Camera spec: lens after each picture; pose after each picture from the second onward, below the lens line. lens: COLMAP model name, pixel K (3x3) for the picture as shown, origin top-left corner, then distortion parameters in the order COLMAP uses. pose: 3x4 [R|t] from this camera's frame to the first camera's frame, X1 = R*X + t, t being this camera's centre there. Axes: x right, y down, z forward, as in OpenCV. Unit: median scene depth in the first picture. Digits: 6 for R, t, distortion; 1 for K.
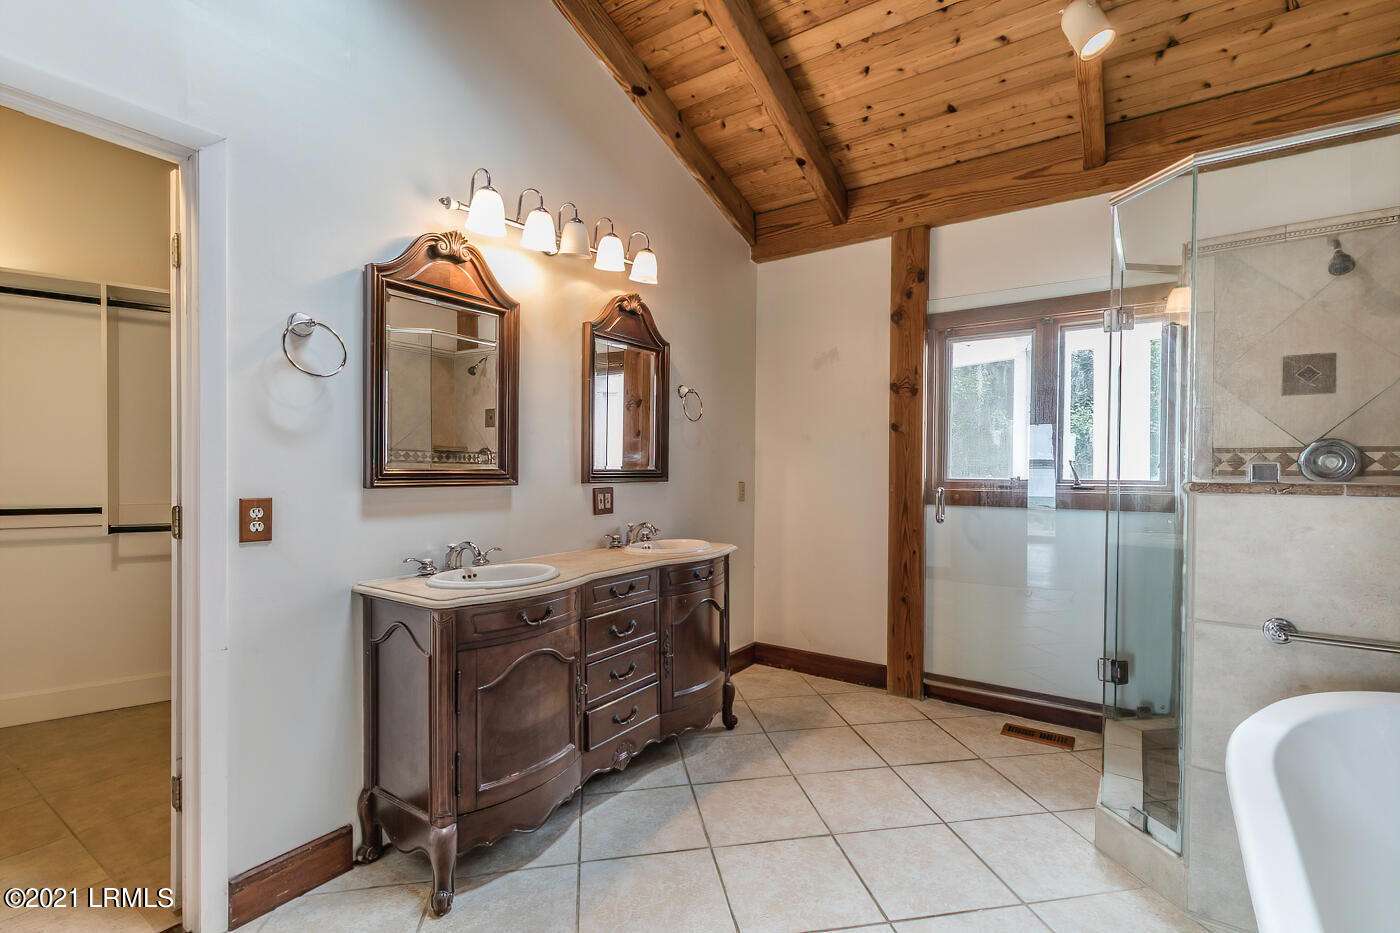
lens RADIAL K [[635.5, 0, 713.0], [0, 635.5, 476.8], [0, 0, 1]] dist [0.003276, 0.000229]
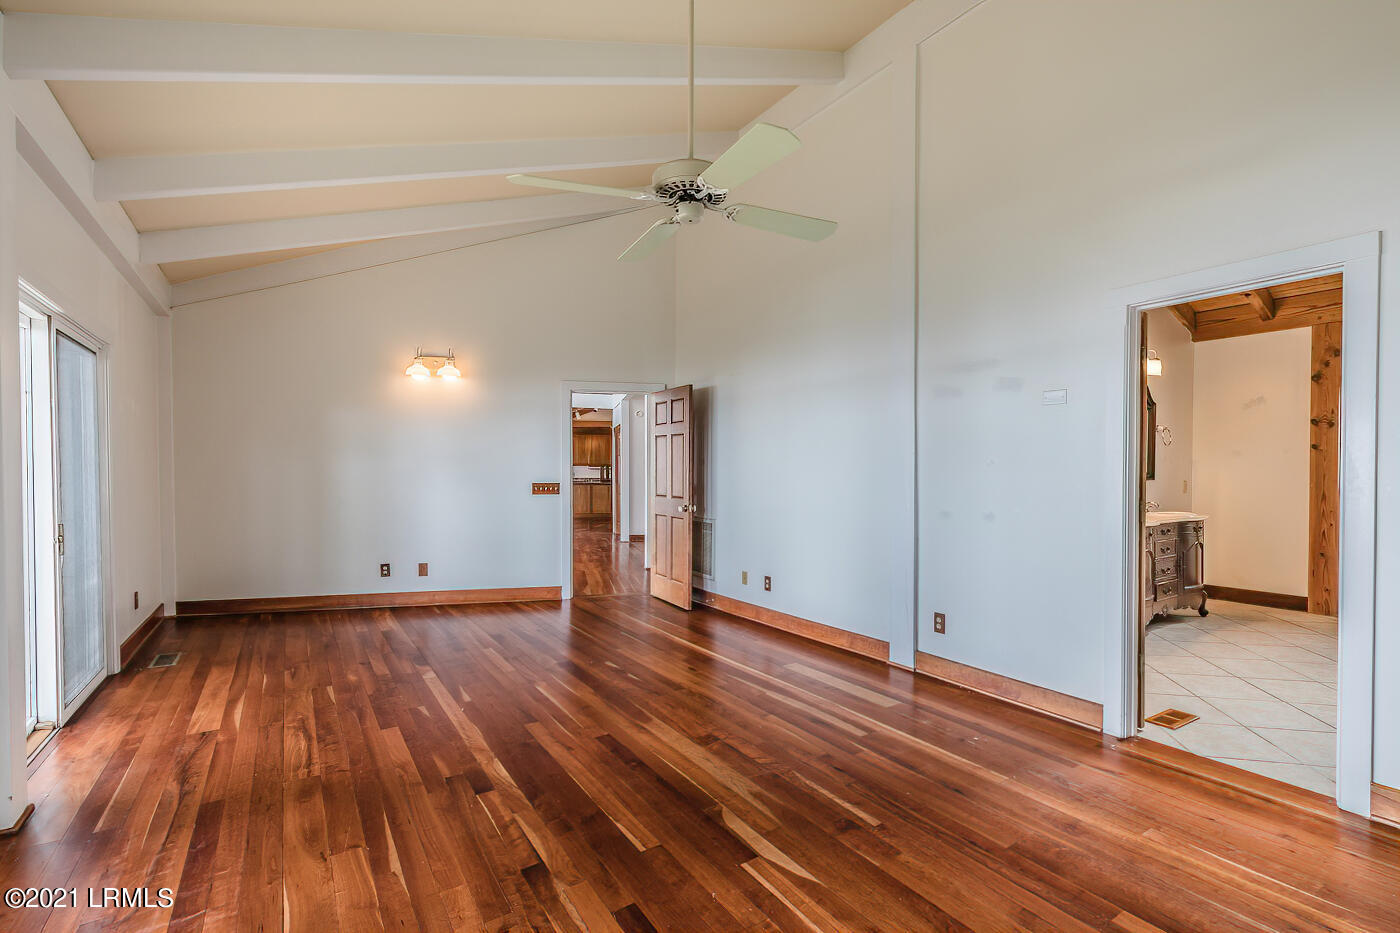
lens RADIAL K [[635.5, 0, 713.0], [0, 635.5, 476.8], [0, 0, 1]] dist [0.003276, 0.000229]
pose [[0.923672, -0.001672, -0.383181, -0.497804], [0.001013, 0.999998, -0.001922, -0.000386], [0.383183, 0.001388, 0.923671, -1.061804]]
